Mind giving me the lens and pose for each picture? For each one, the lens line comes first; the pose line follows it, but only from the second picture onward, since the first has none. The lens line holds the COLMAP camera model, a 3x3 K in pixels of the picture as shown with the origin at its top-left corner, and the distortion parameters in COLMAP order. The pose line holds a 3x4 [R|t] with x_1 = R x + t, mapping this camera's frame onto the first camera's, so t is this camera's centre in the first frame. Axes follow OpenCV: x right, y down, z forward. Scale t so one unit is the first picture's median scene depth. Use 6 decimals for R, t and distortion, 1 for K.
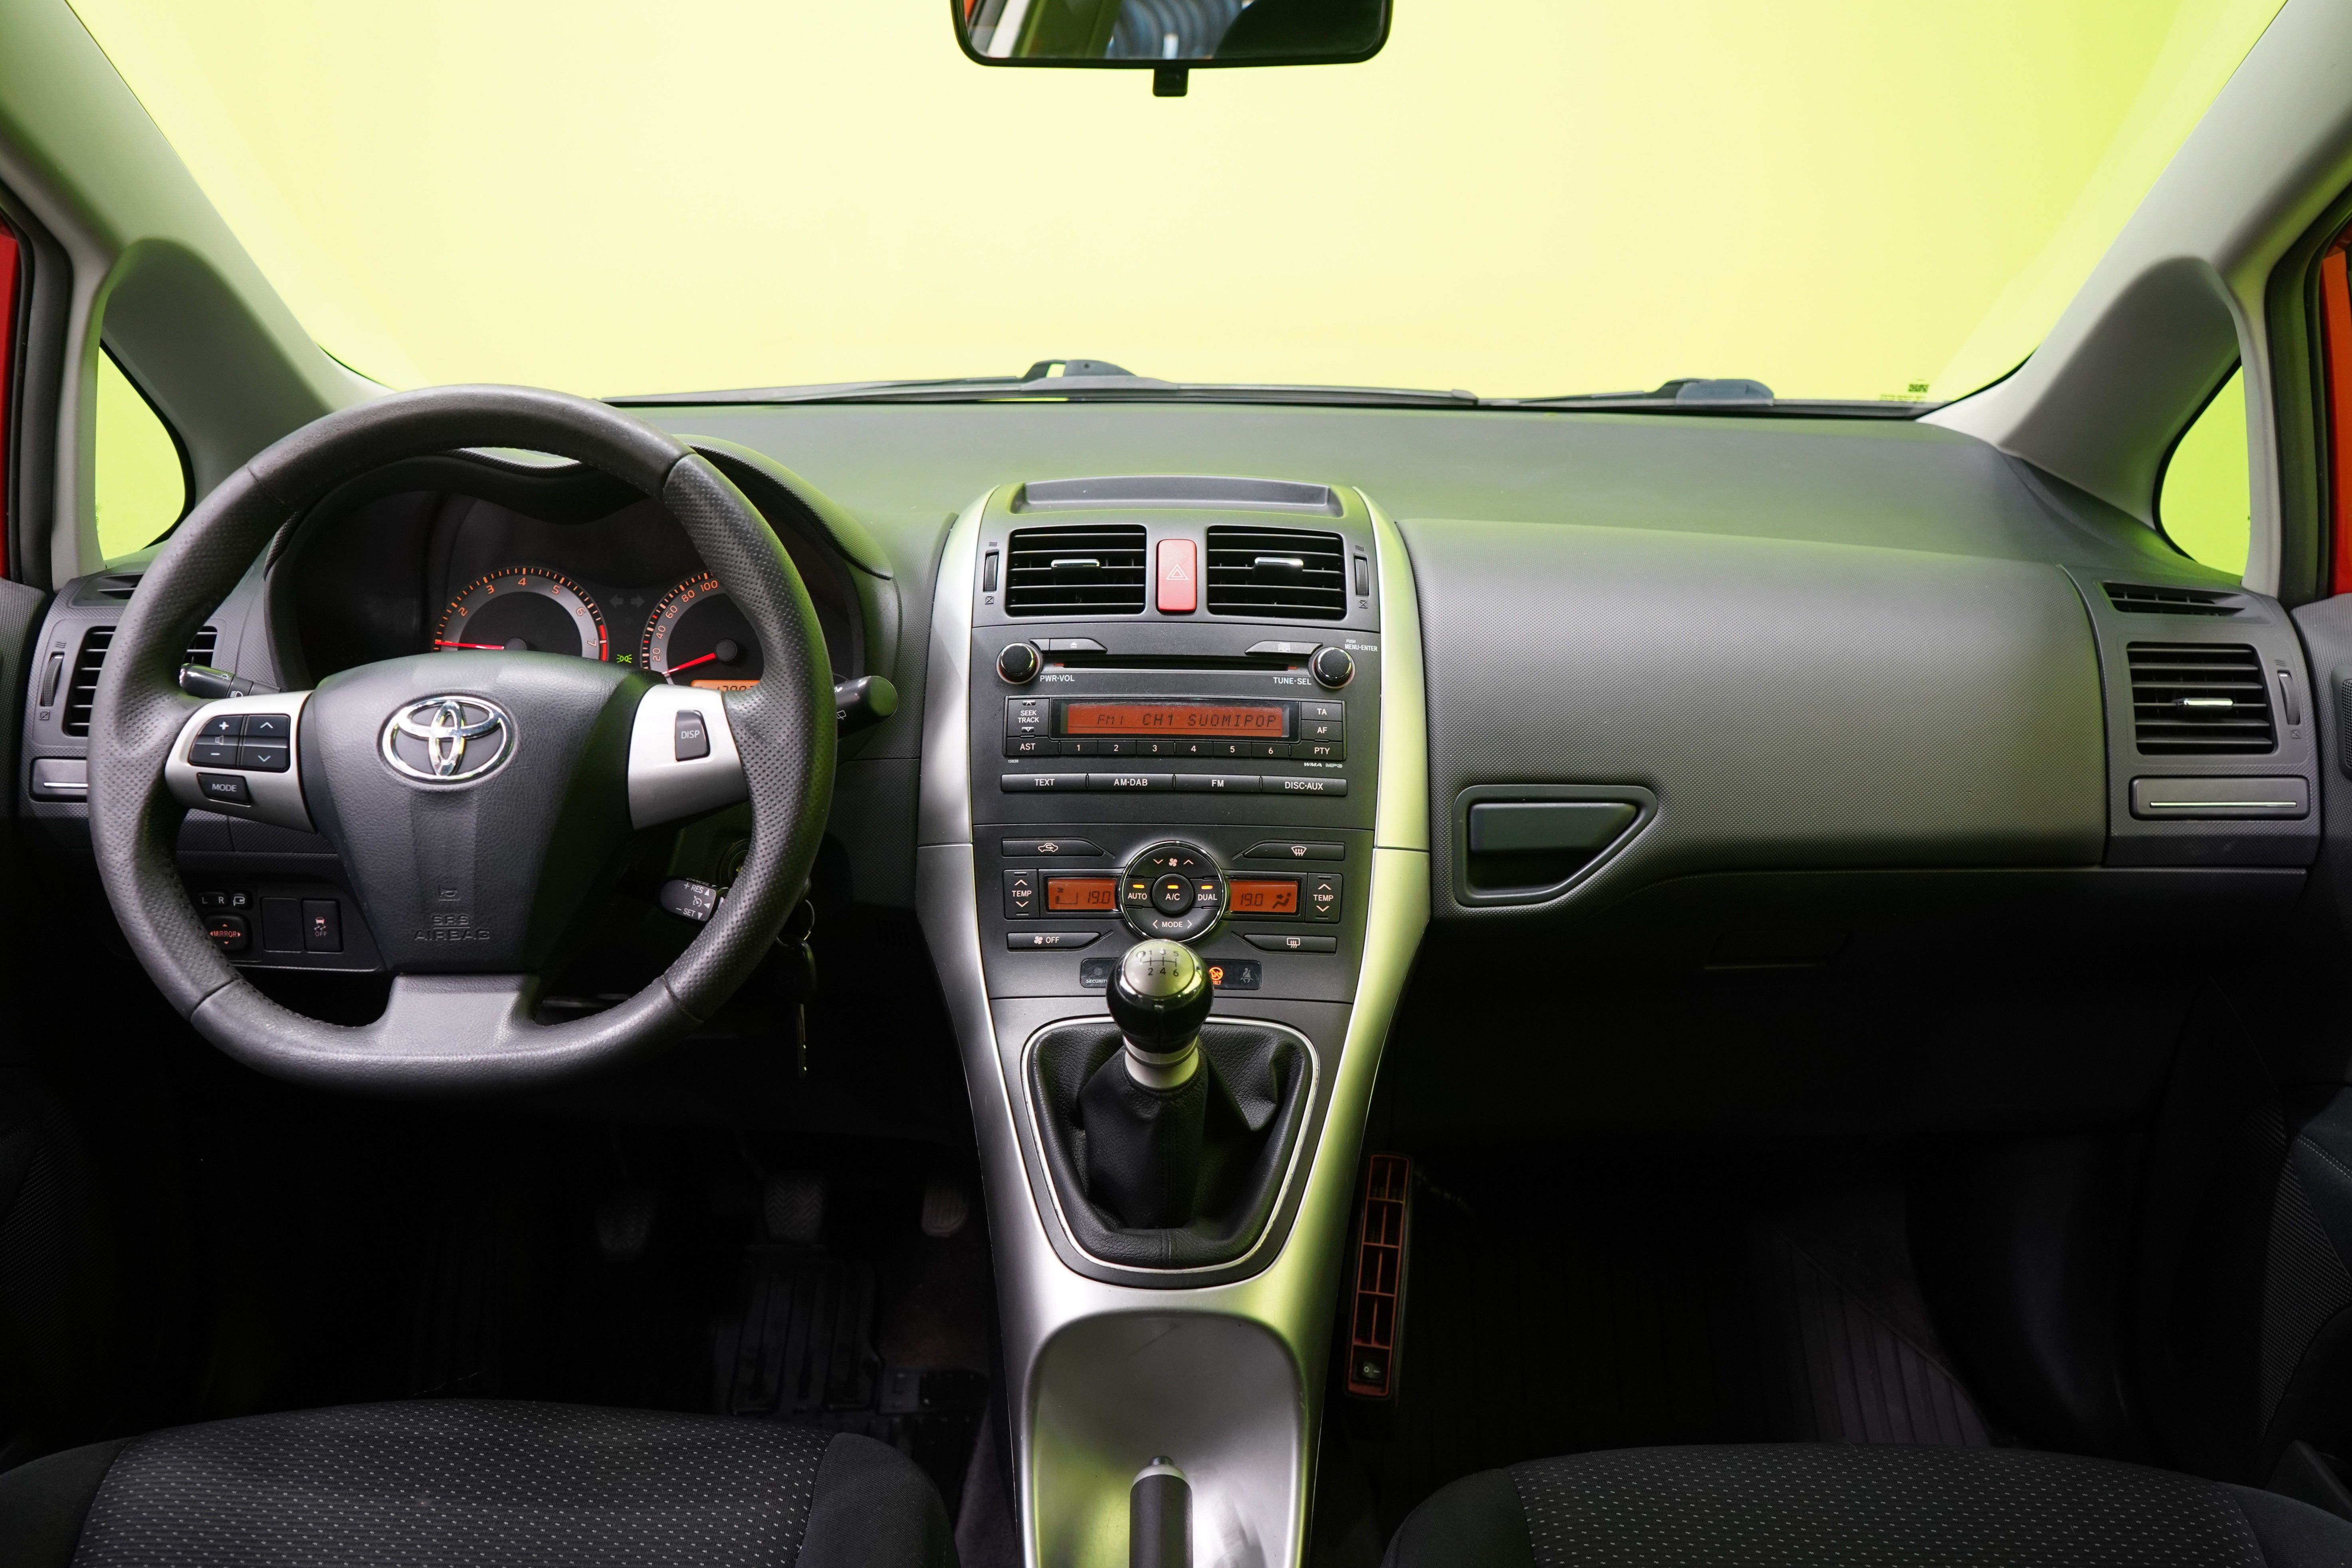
lens RADIAL K [[1947.9, 0, 1176.0], [0, 1947.9, 784.0], [0, 0, 1]] dist [-0.004499, 0.079539]
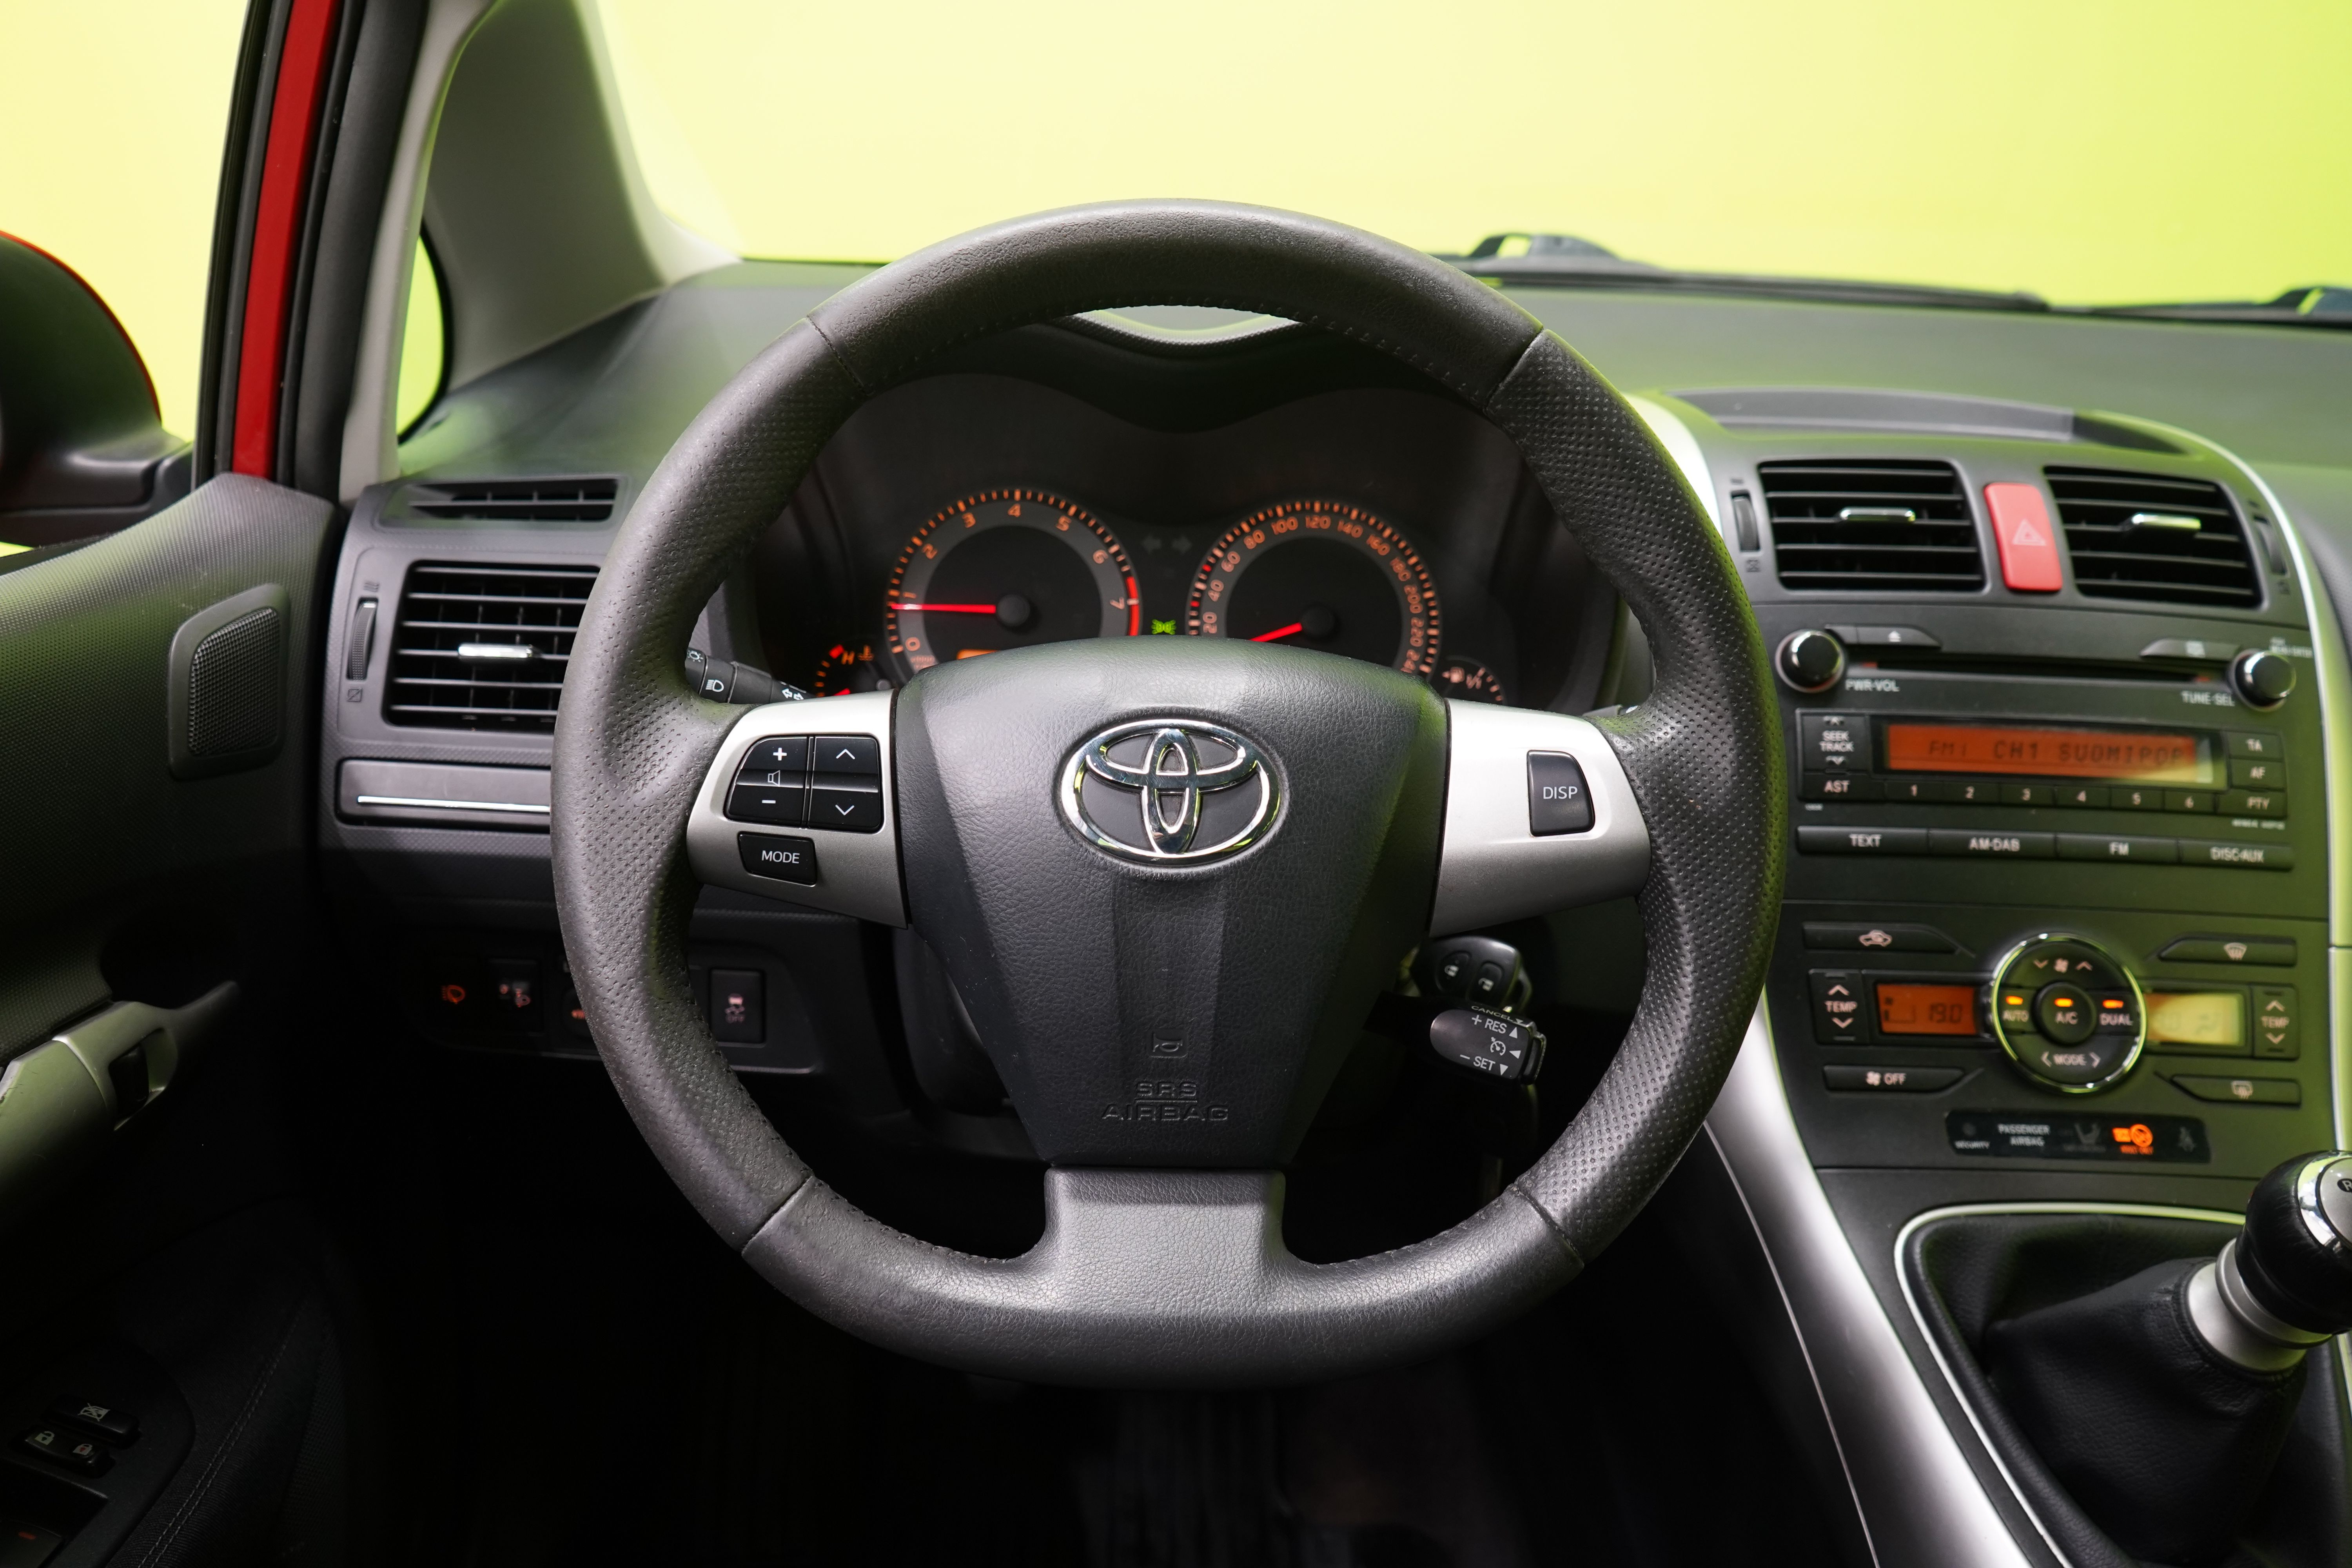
lens RADIAL K [[1887.9, 0, 1176.0], [0, 1887.9, 784.0], [0, 0, 1]] dist [0.025403, -0.000049]
pose [[0.998236, 0.027241, 0.052753, -0.341192], [-0.029881, 0.998305, 0.049936, -0.046089], [-0.051303, -0.051424, 0.997358, 0.354732]]
